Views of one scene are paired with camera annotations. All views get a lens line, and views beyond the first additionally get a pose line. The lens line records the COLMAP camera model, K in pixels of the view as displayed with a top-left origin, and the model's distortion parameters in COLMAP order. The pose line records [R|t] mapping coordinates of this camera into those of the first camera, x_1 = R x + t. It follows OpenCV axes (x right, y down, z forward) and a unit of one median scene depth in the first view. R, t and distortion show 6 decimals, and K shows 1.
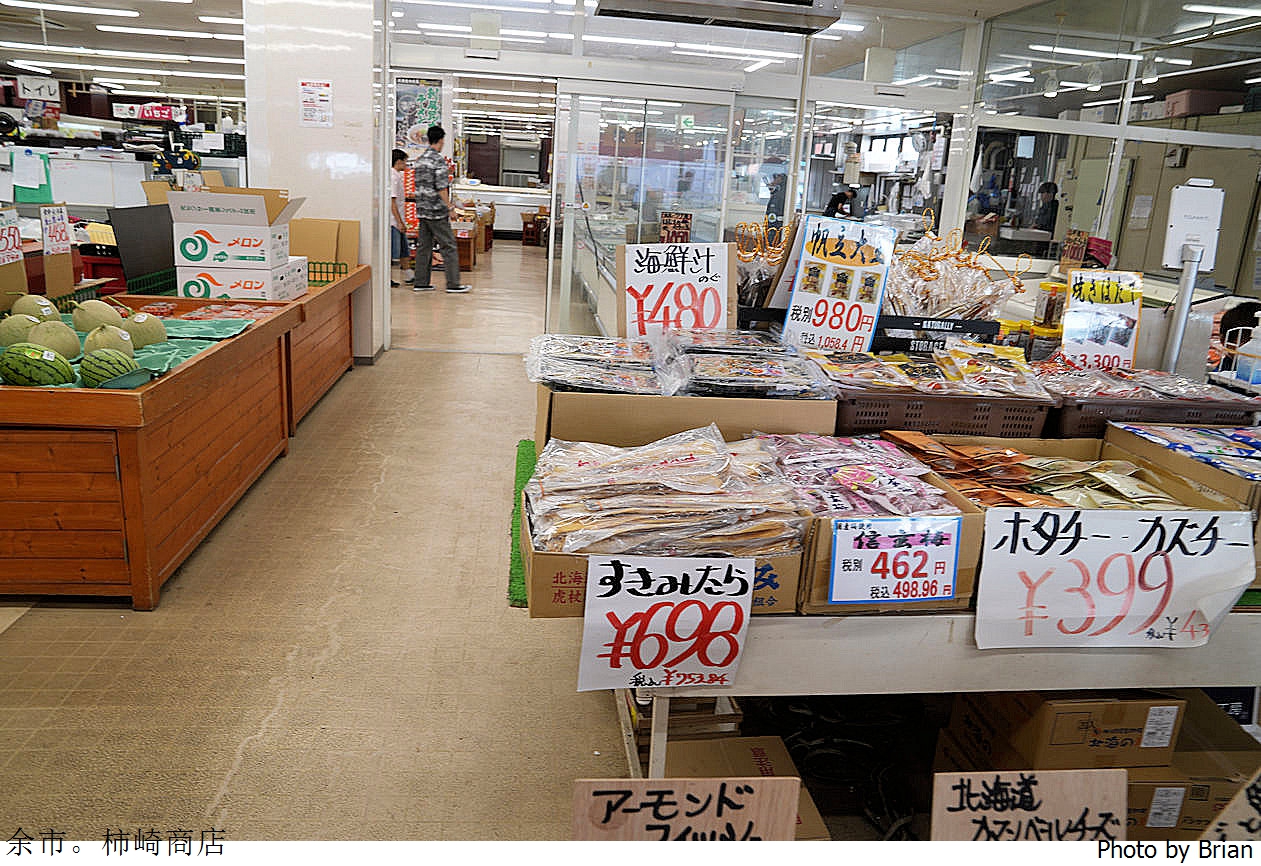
lens RADIAL K [[901.9, 0, 630.5], [0, 901.9, 433.0], [0, 0, 1]] dist [-0.087657, 0.092268]
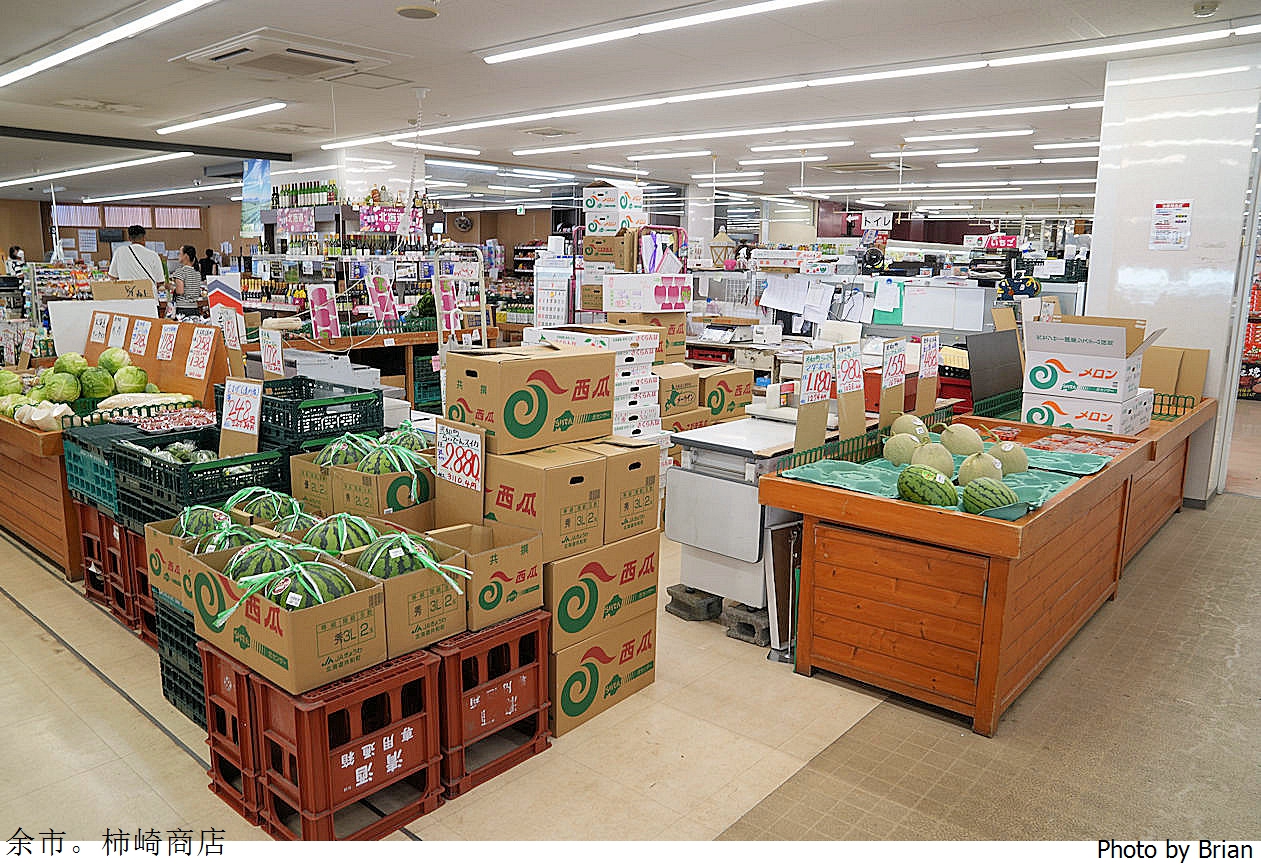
lens RADIAL K [[901.9, 0, 630.5], [0, 901.9, 433.0], [0, 0, 1]] dist [-0.087657, 0.092268]
pose [[0.715453, 0.093943, -0.692317, -0.121101], [-0.168719, 0.984823, -0.040723, -0.023427], [0.677983, 0.145942, 0.720444, -0.045141]]
